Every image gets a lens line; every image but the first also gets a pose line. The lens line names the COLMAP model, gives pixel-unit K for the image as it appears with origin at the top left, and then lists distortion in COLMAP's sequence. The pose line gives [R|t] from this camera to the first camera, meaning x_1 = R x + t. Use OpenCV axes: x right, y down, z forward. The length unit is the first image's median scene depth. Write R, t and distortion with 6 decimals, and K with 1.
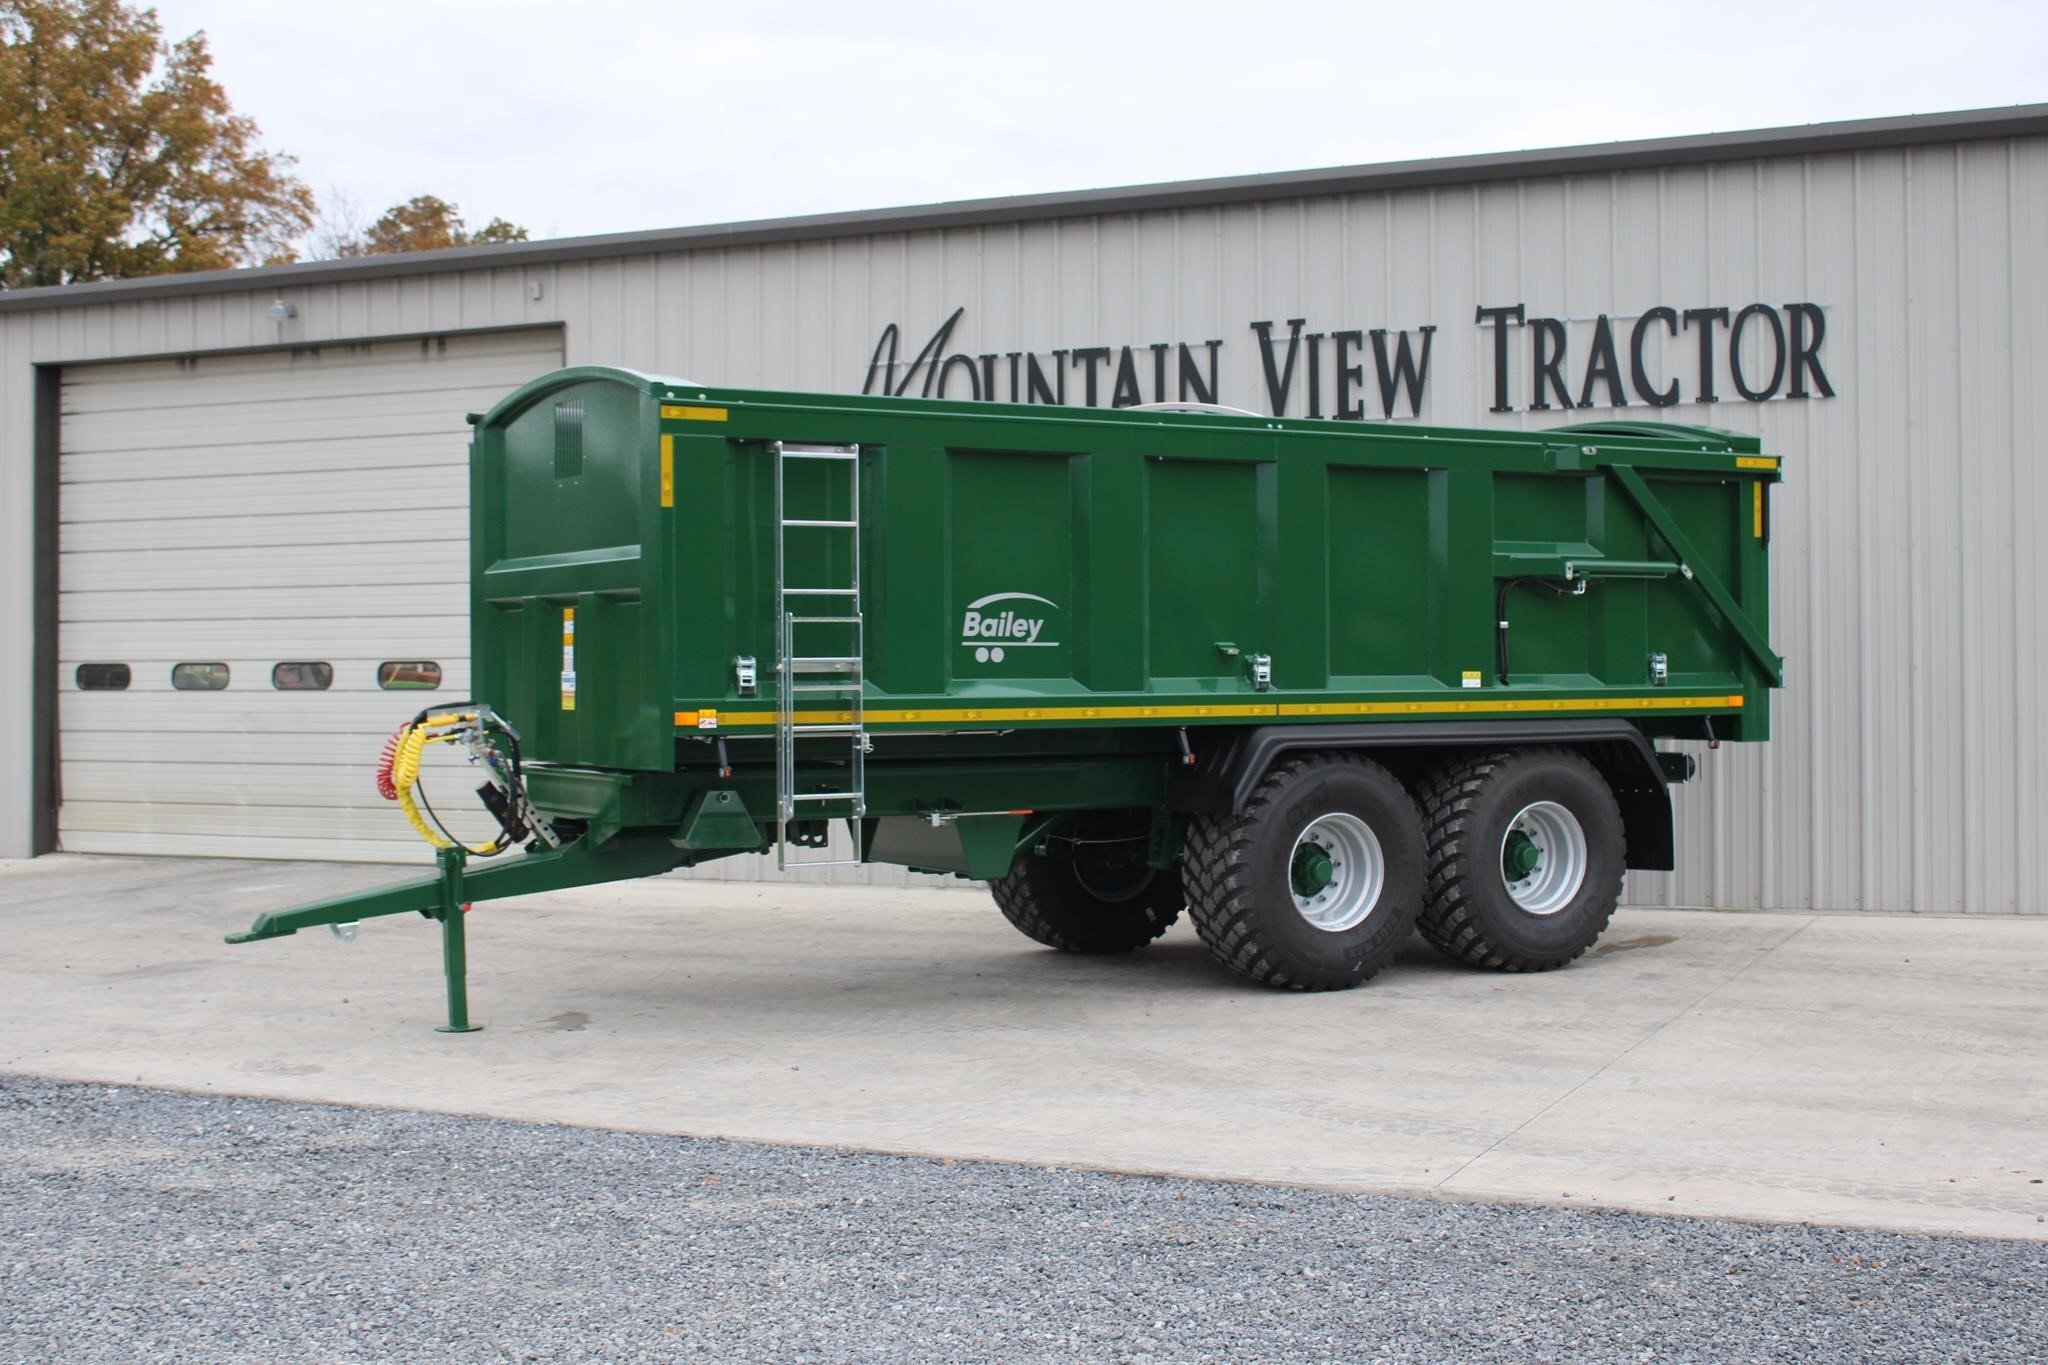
lens RADIAL K [[2592.5, 0, 1025.9], [0, 2592.5, 681.1], [0, 0, 1]] dist [-0.049407, 0.000000]
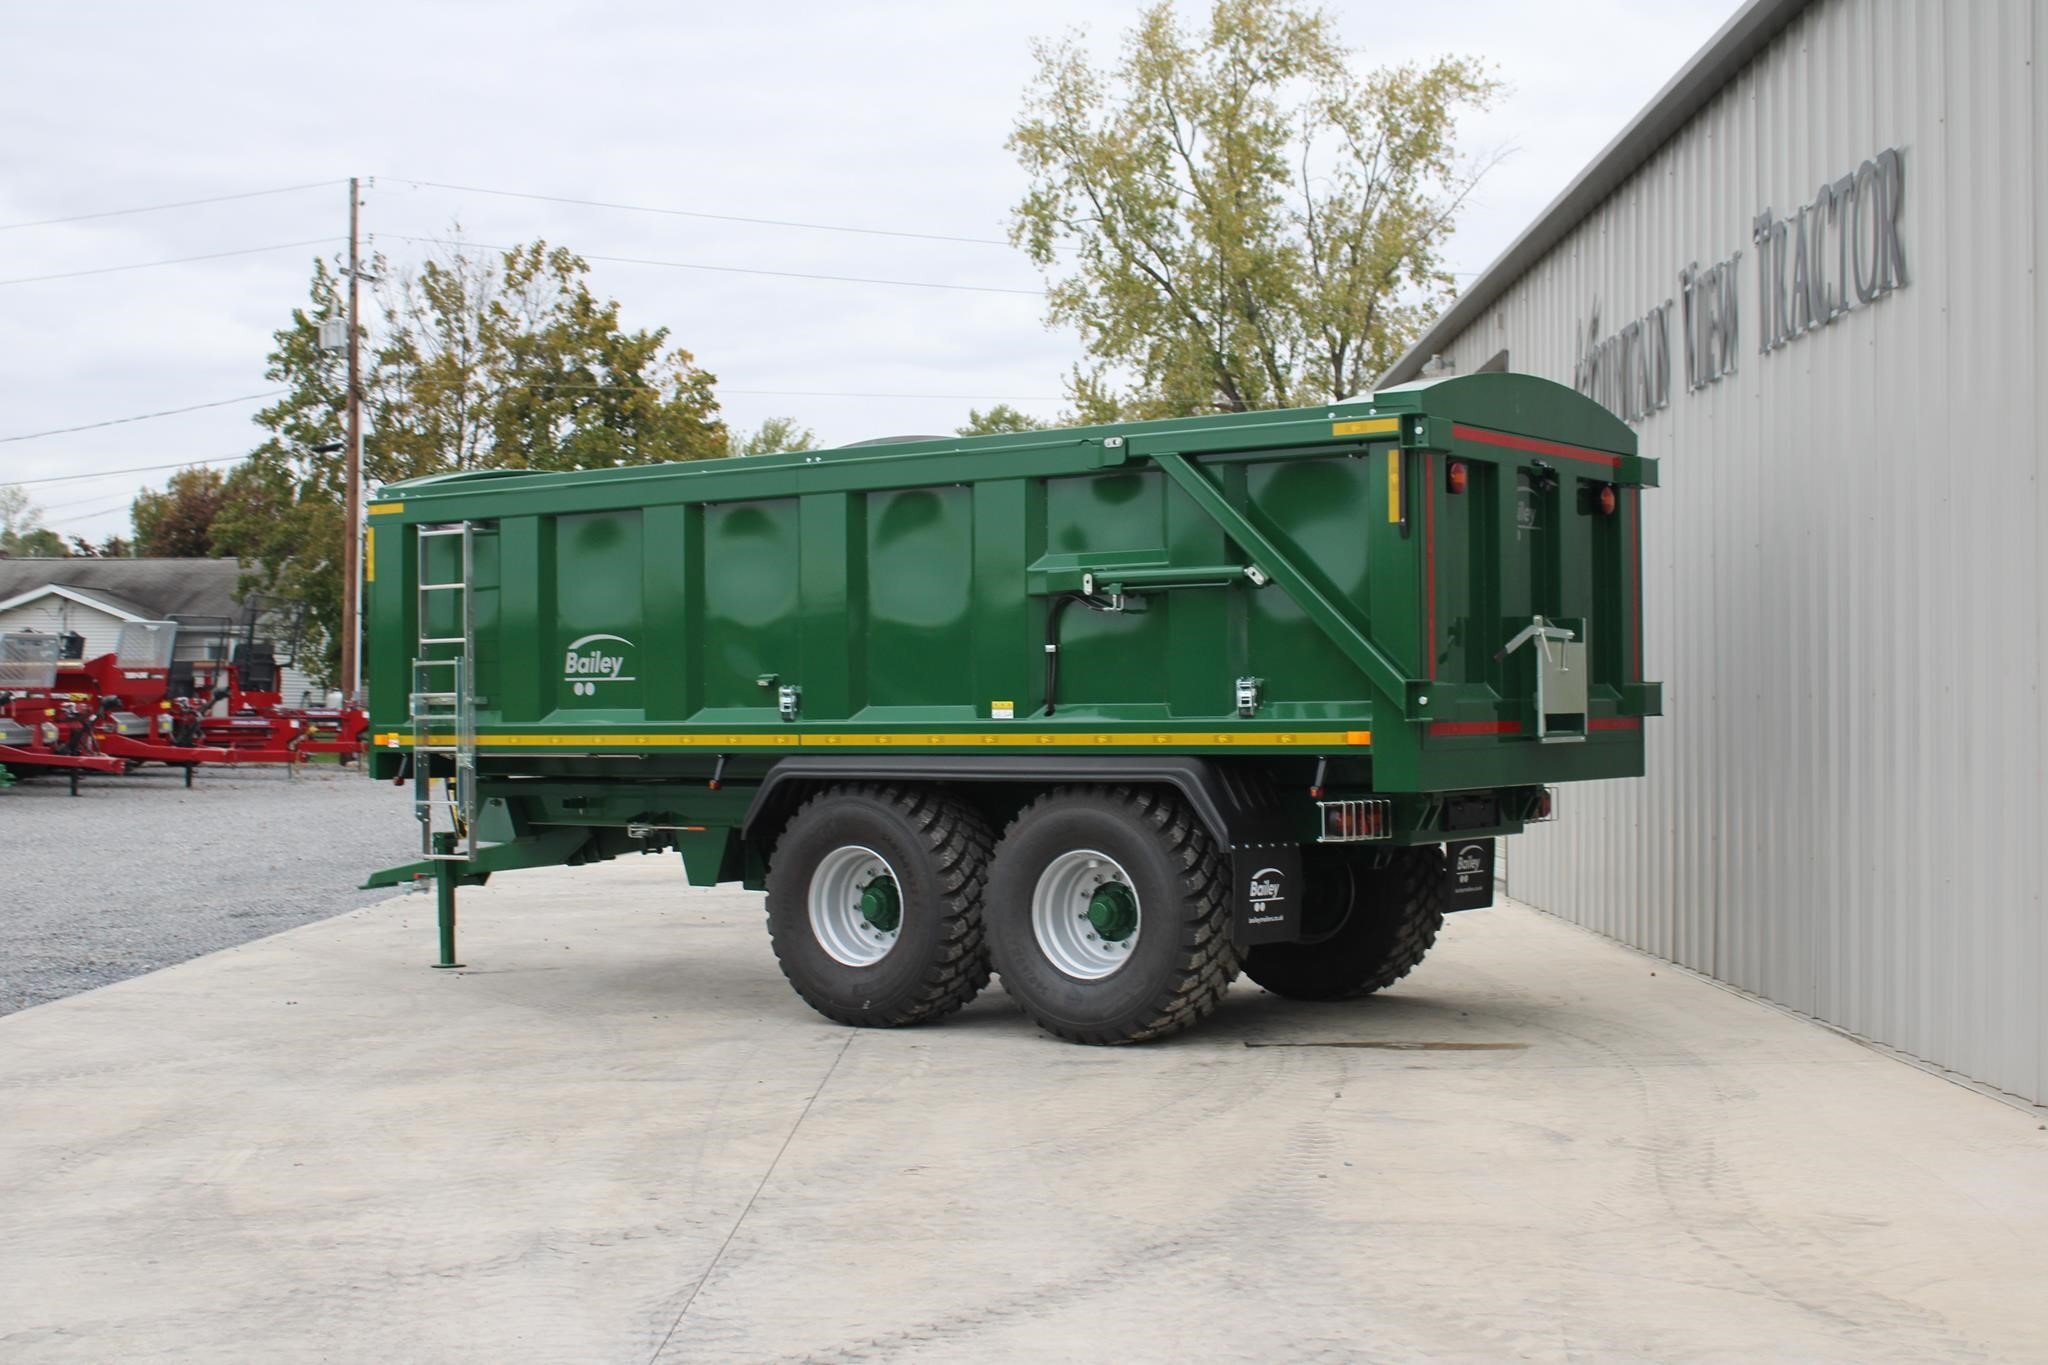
lens RADIAL K [[2592.5, 0, 1032.9], [0, 2592.5, 688.0], [0, 0, 1]] dist [-0.049407, 0.000000]
pose [[0.403549, -0.005305, -0.914943, 0.800275], [0.003047, 0.999985, -0.004454, -0.003368], [0.914953, -0.000990, 0.403559, 0.507198]]
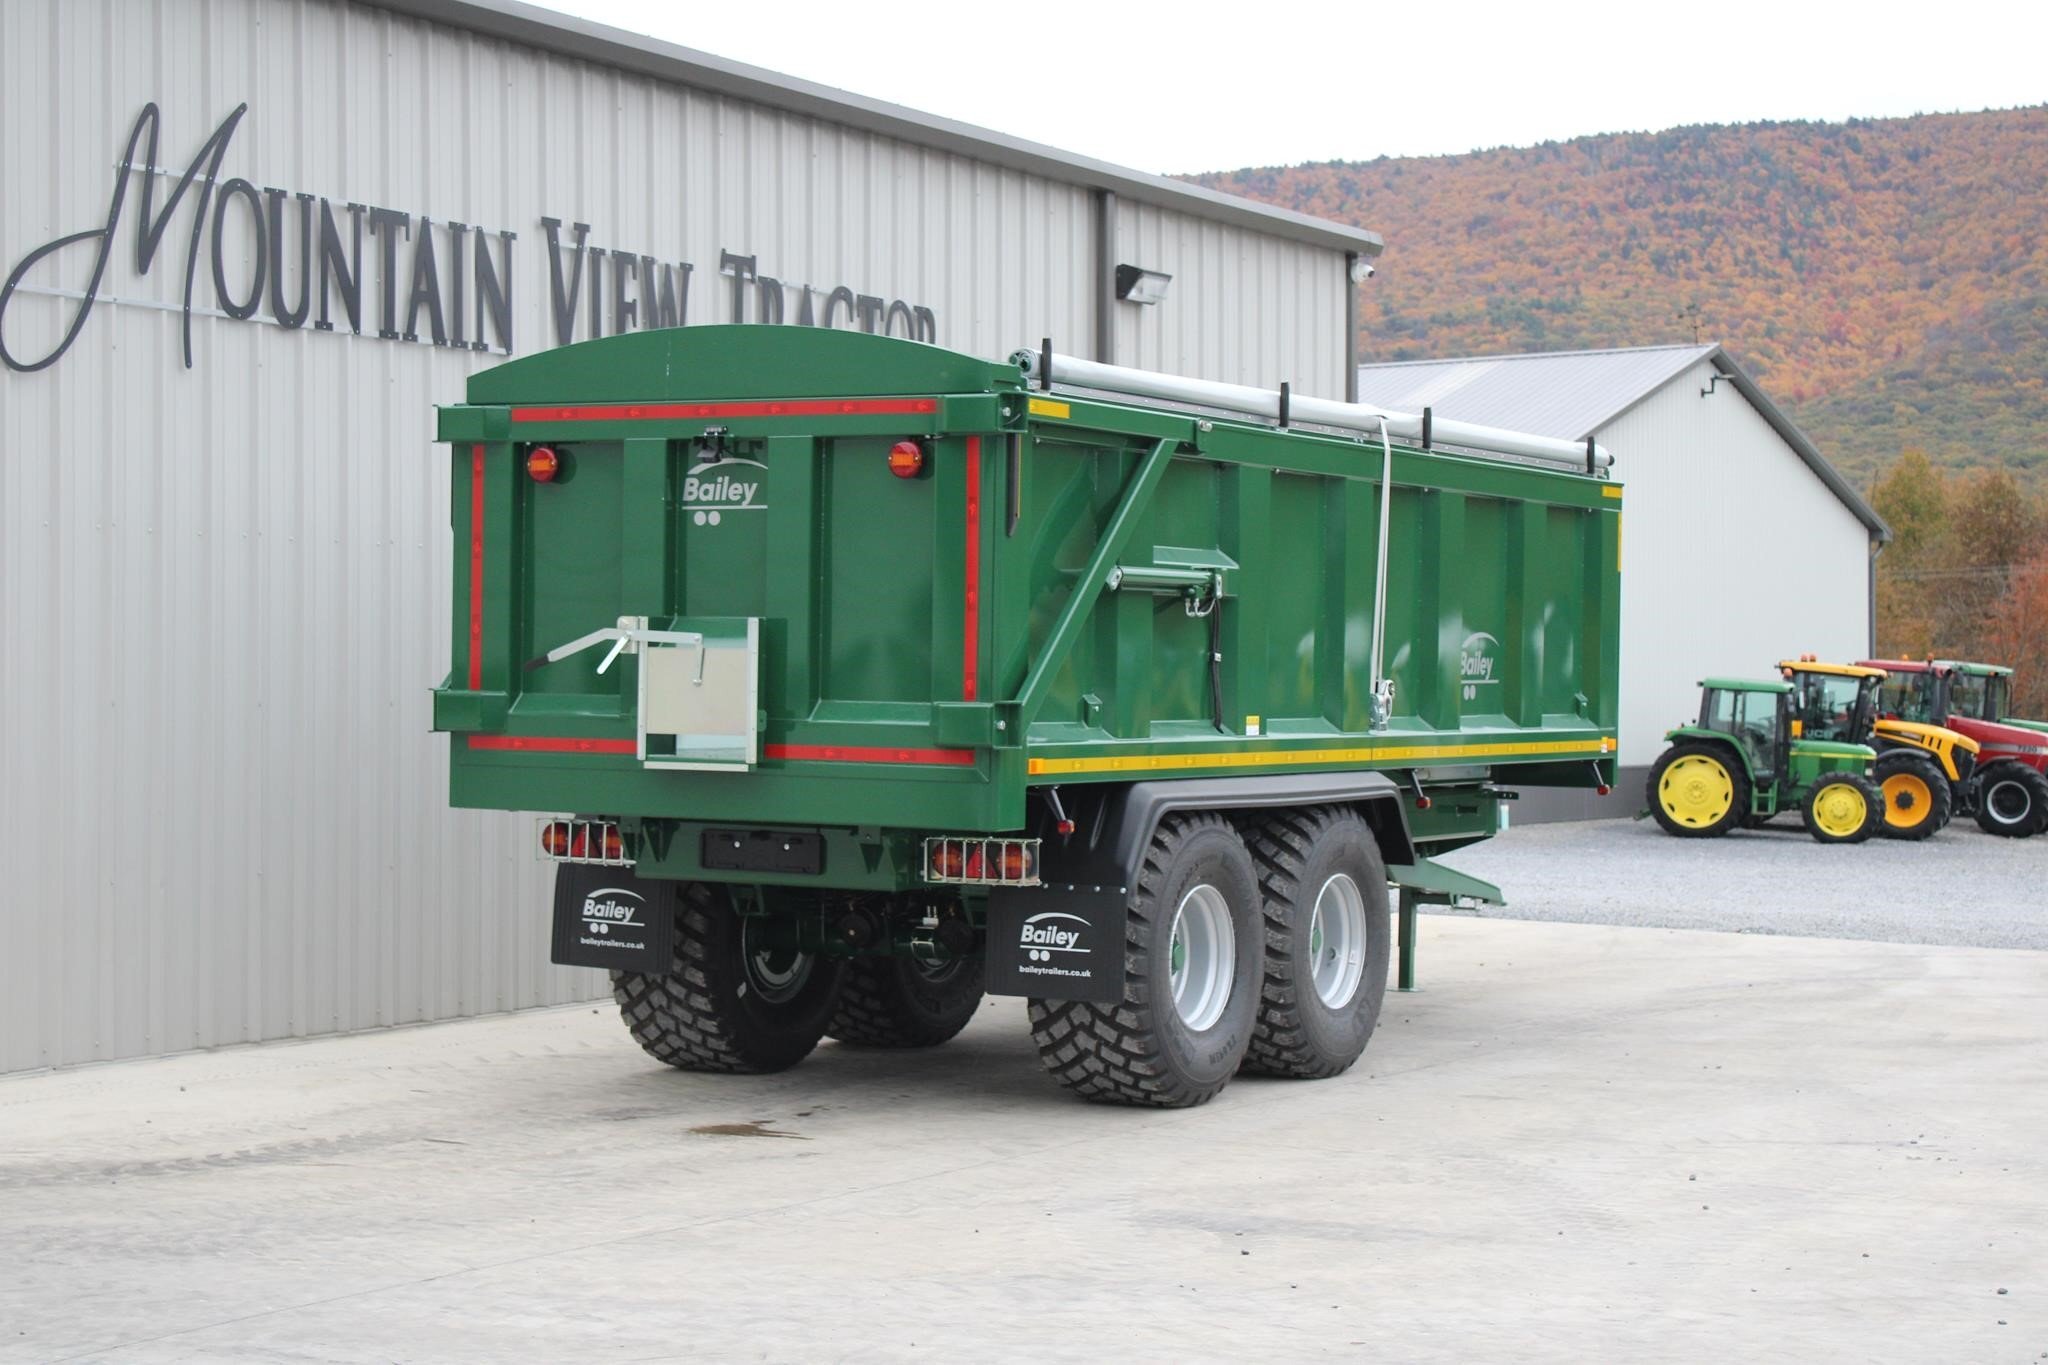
lens RADIAL K [[3576.7, 0, 1003.1], [0, 3576.7, 685.6], [0, 0, 1]] dist [-0.000745, 0.000000]
pose [[0.095276, 0.006251, 0.995431, -0.946732], [-0.009607, 0.999939, -0.005360, -0.003655], [-0.995405, -0.009052, 0.095331, 0.820769]]
